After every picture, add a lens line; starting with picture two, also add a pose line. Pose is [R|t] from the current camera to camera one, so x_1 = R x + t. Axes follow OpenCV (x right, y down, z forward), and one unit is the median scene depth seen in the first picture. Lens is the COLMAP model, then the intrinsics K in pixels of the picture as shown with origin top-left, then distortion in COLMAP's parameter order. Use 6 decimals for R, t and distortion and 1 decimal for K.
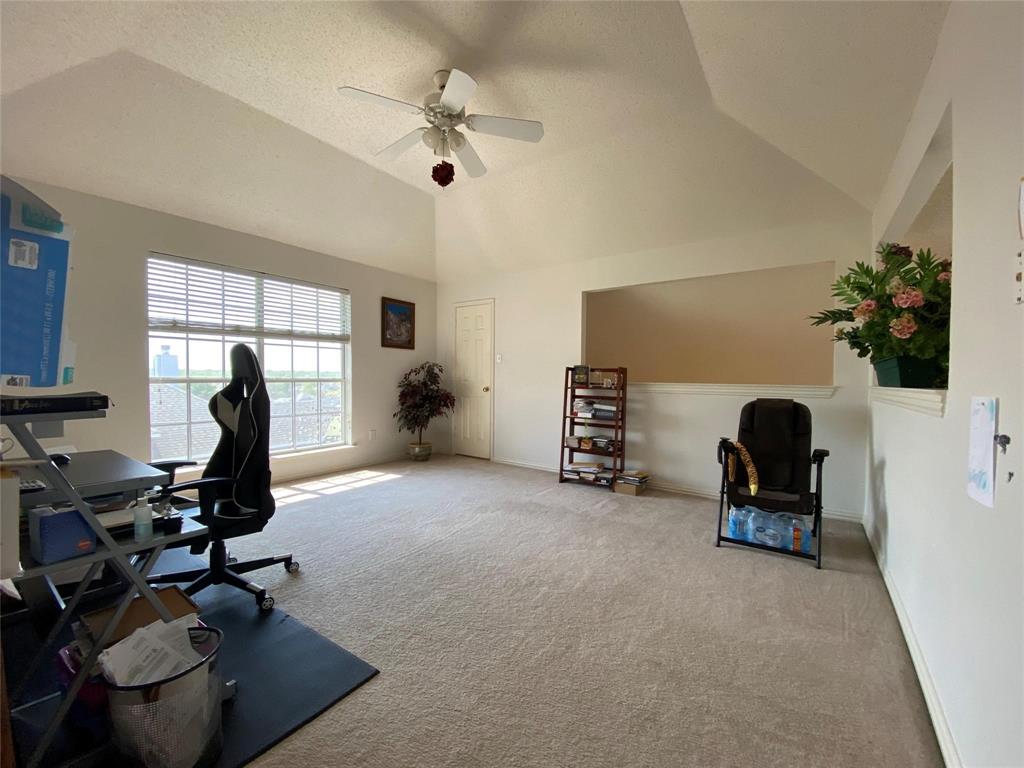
lens RADIAL K [[415.1, 0, 512.0], [0, 415.1, 384.0], [0, 0, 1]] dist [0.053681, -0.041526]
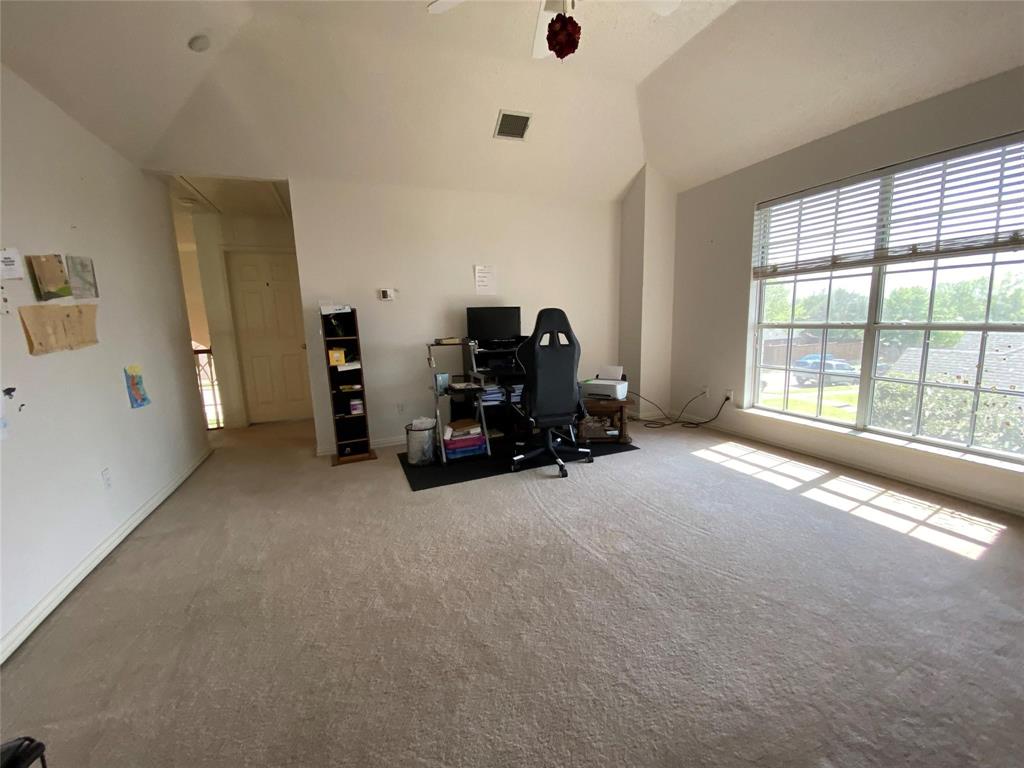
lens RADIAL K [[412.0, 0, 510.6], [0, 412.0, 384.7], [0, 0, 1]] dist [0.045667, -0.036166]
pose [[-0.539714, 0.147475, -0.828831, 0.367775], [0.019548, 0.986466, 0.162795, -0.040264], [0.841622, 0.071661, -0.535292, 0.931587]]
